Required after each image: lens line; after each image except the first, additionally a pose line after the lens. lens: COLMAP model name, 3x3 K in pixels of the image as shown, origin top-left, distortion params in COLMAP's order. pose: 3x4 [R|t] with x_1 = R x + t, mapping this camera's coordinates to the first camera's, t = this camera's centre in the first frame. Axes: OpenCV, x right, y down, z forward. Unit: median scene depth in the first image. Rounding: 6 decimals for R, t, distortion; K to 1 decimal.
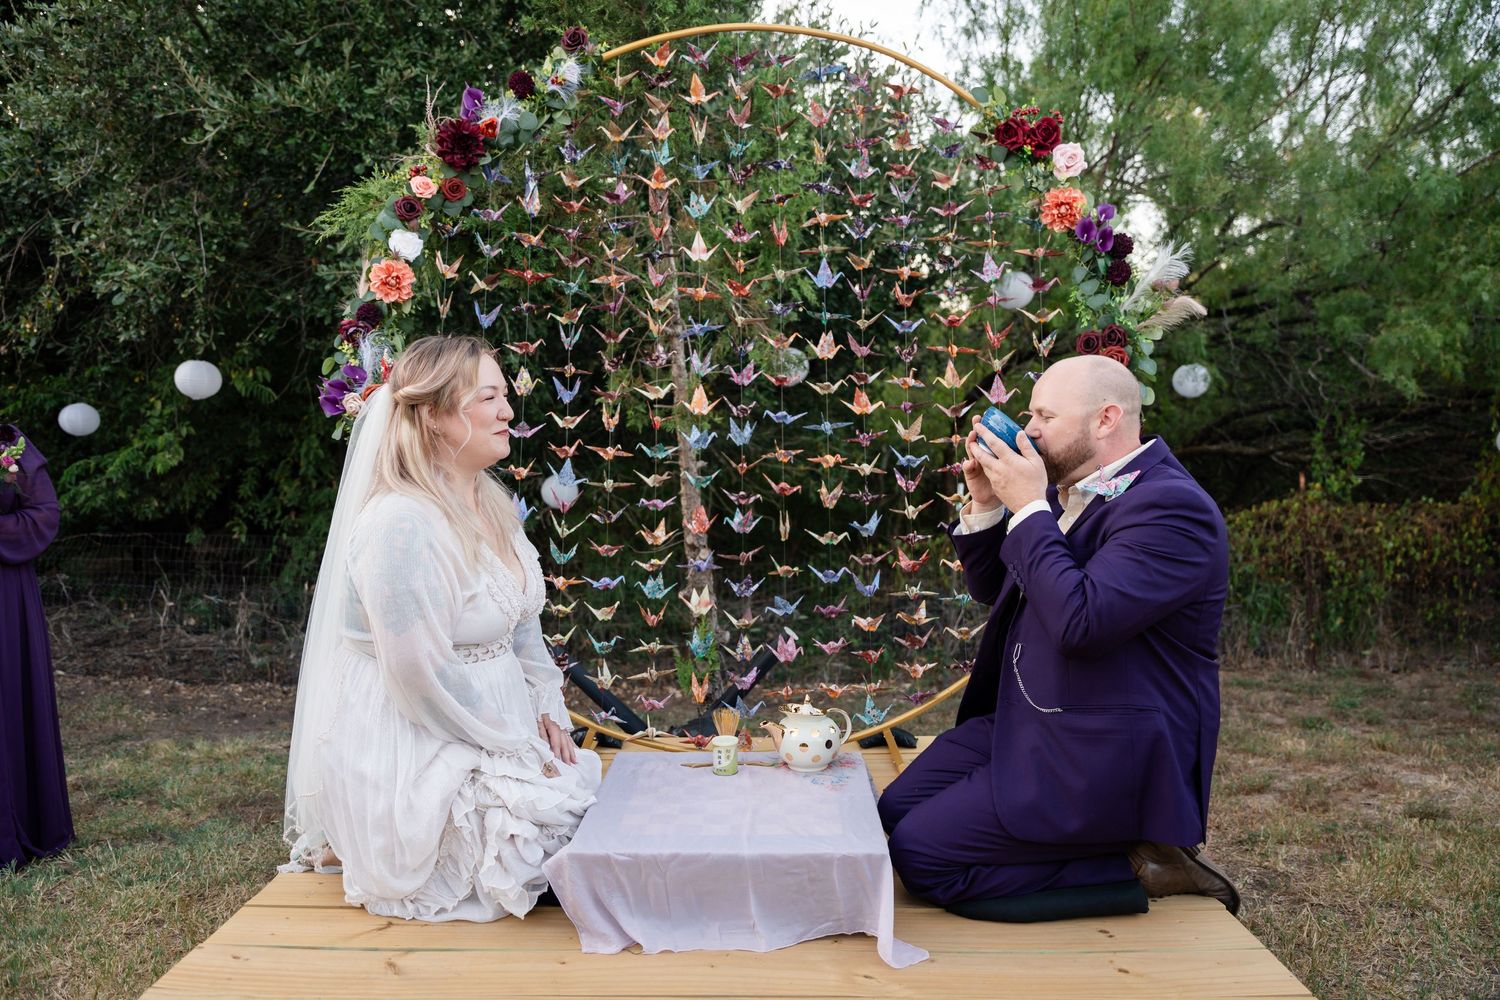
lens RADIAL K [[986.1, 0, 750.5], [0, 986.1, 499.5], [0, 0, 1]] dist [0.003324, -0.012829]
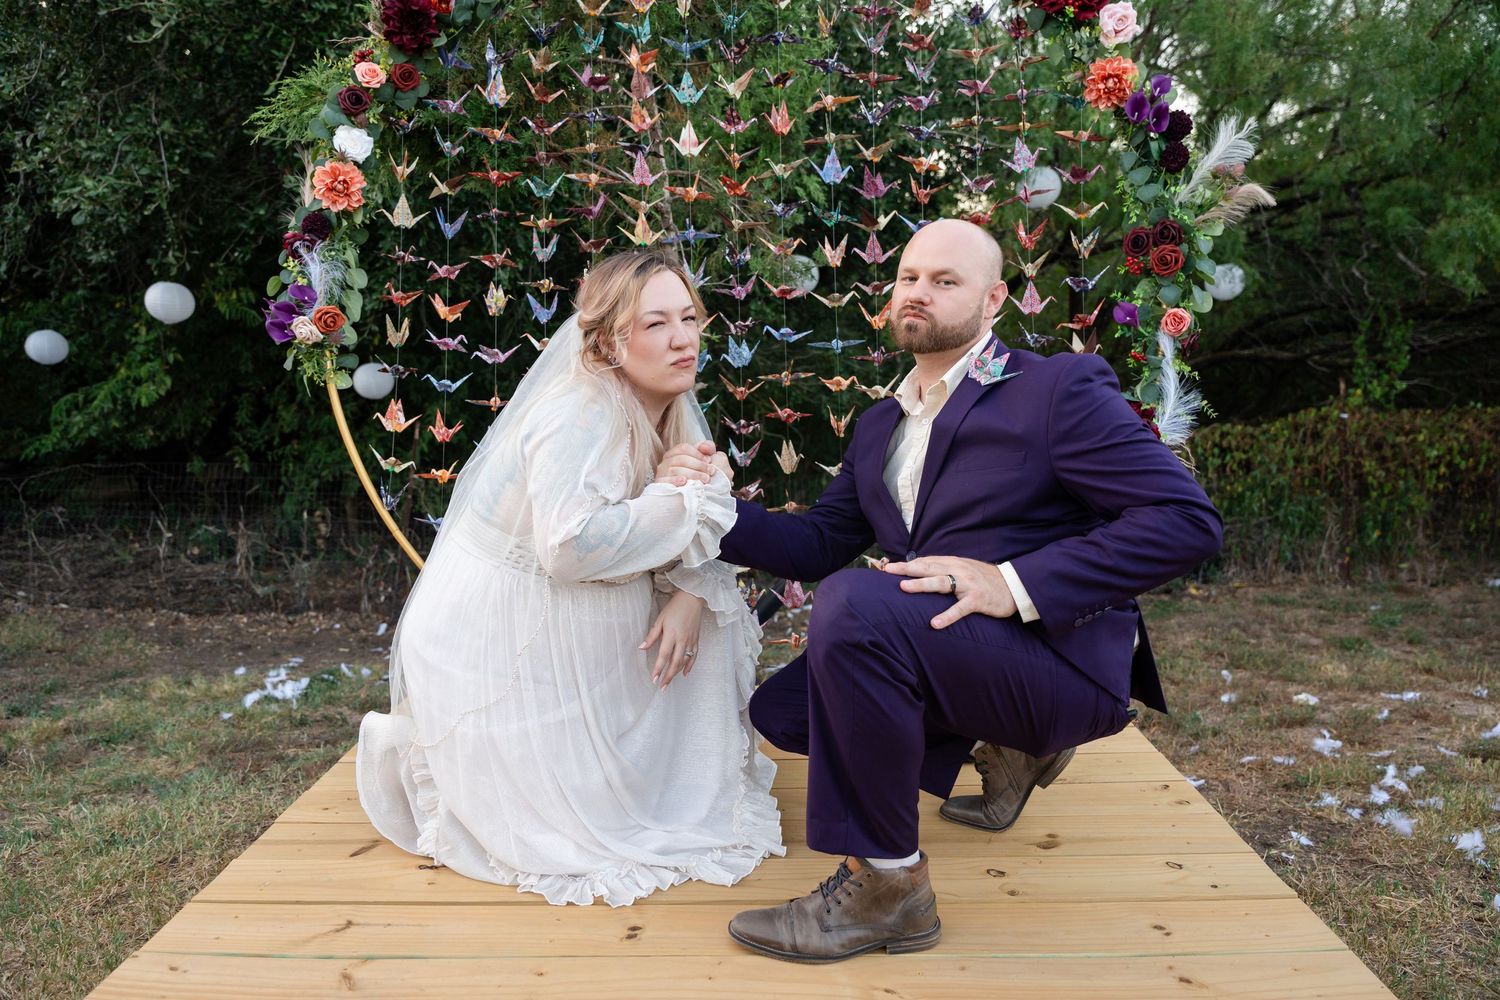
lens RADIAL K [[986.1, 0, 744.2], [0, 986.1, 504.1], [0, 0, 1]] dist [0.003324, -0.012829]
pose [[0.999646, -0.015817, -0.021416, 0.011115], [0.017742, 0.995519, 0.092882, -0.014587], [0.019851, -0.093229, 0.995447, 0.103640]]
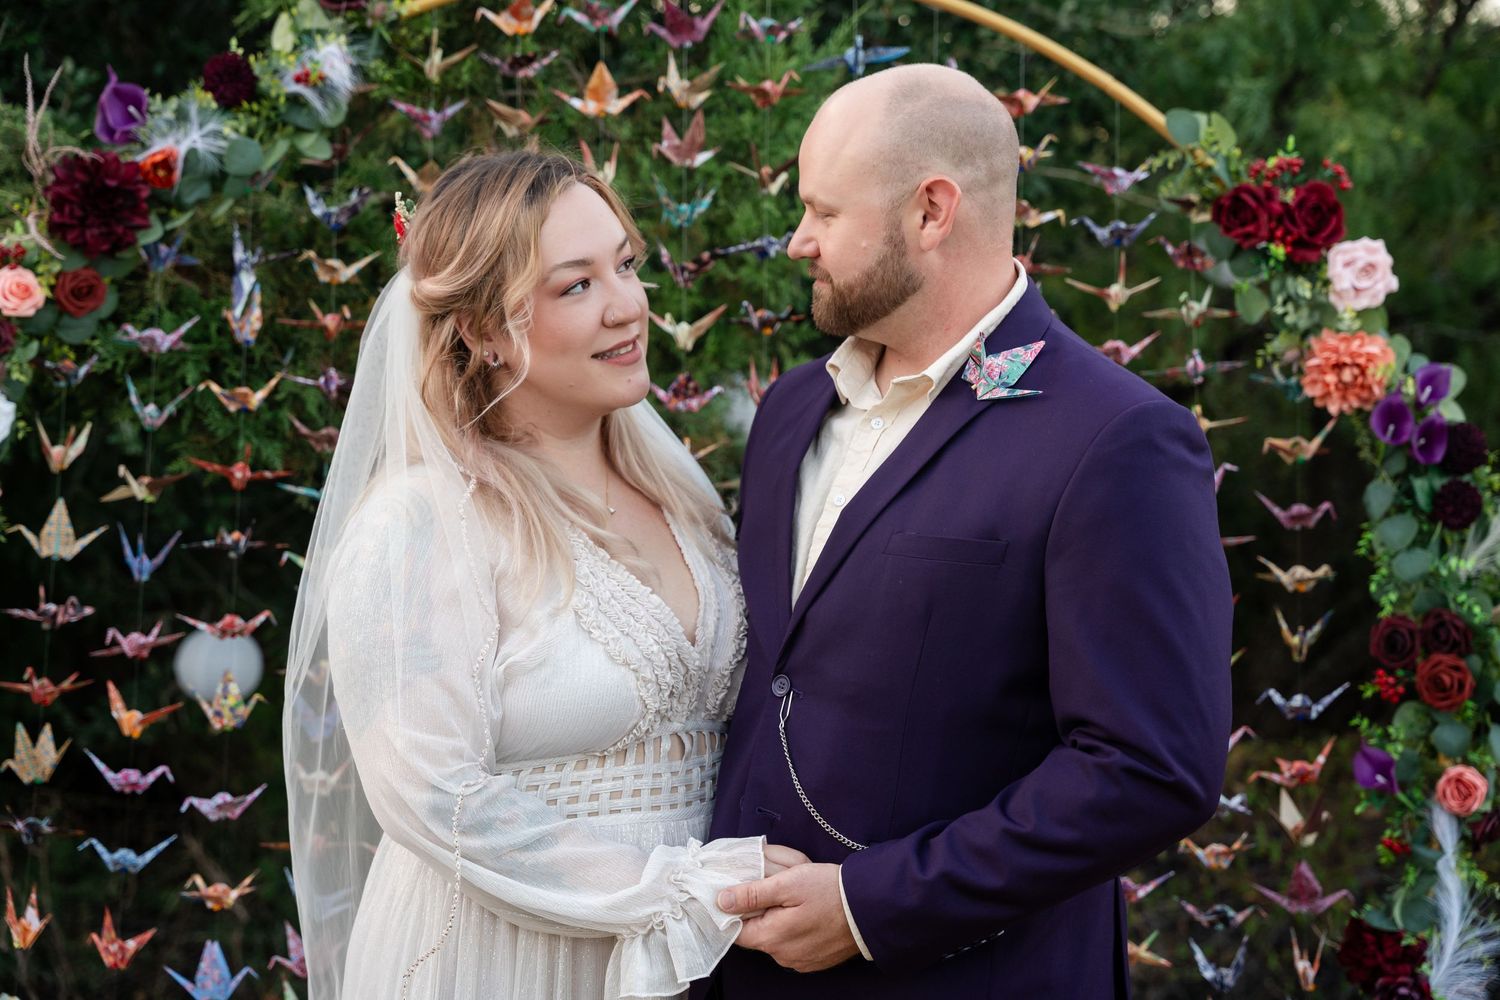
lens RADIAL K [[2325.8, 0, 748.9], [0, 2325.8, 504.6], [0, 0, 1]] dist [0.038565, 0.000000]
pose [[0.998046, 0.011641, 0.061382, -0.049006], [-0.012230, 0.999883, 0.009222, -0.228004], [-0.061268, -0.009954, 0.998072, -0.136386]]
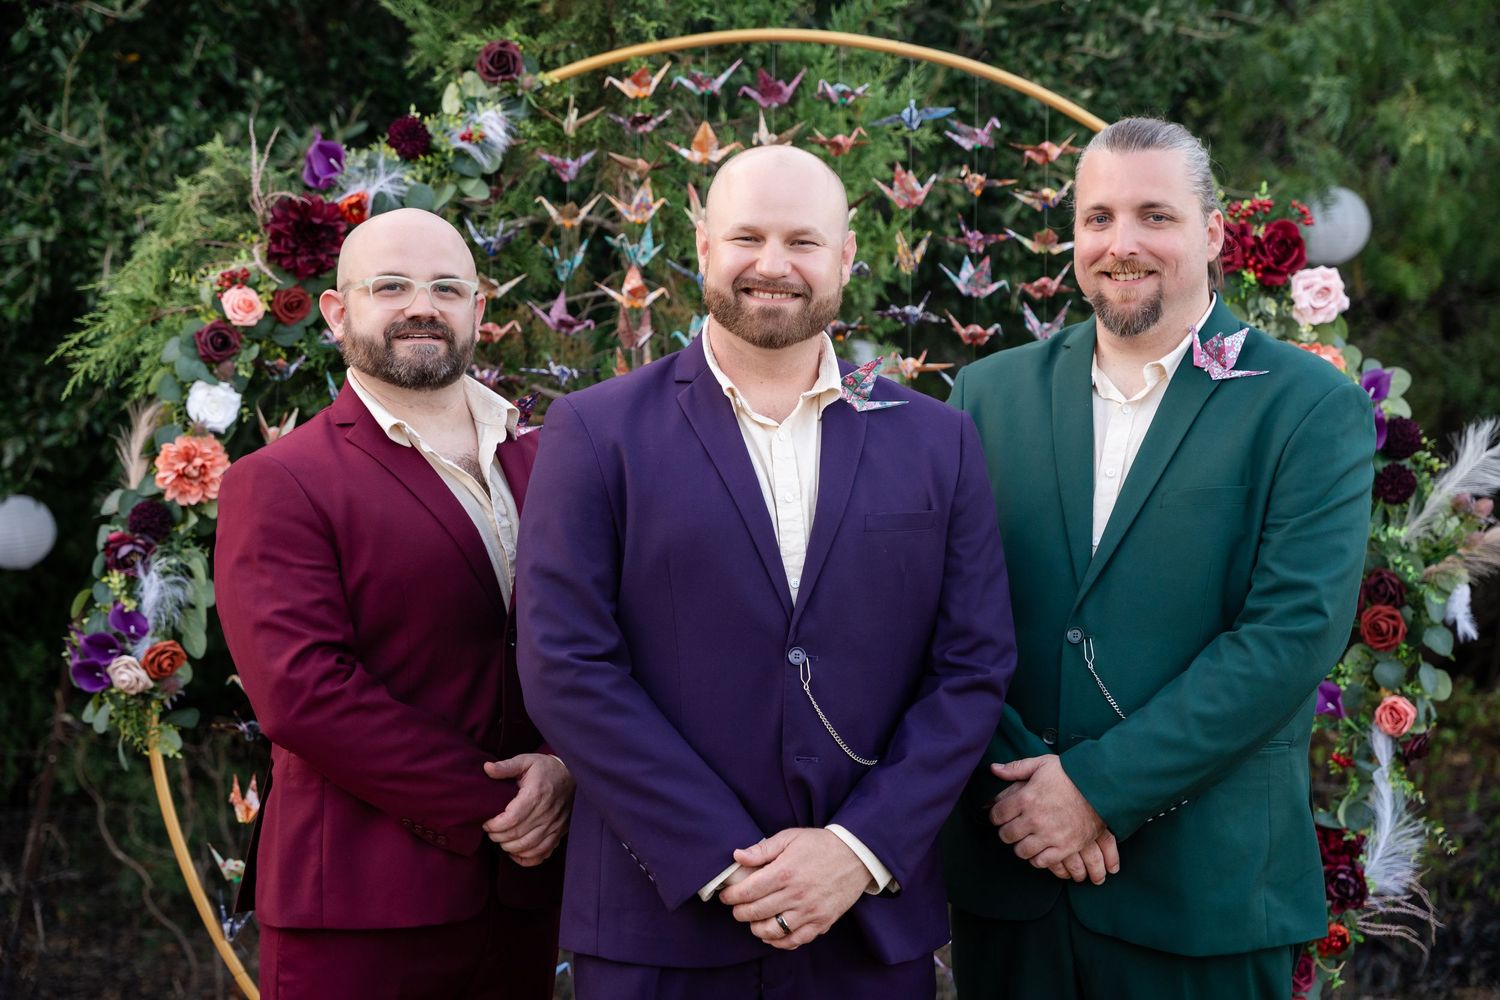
lens RADIAL K [[2467.9, 0, 768.4], [0, 2467.9, 496.3], [0, 0, 1]] dist [0.040370, 0.000000]
pose [[0.999803, 0.019857, -0.000423, -0.009732], [-0.019837, 0.999409, 0.028084, -0.248133], [0.000980, -0.028070, 0.999605, -0.498667]]
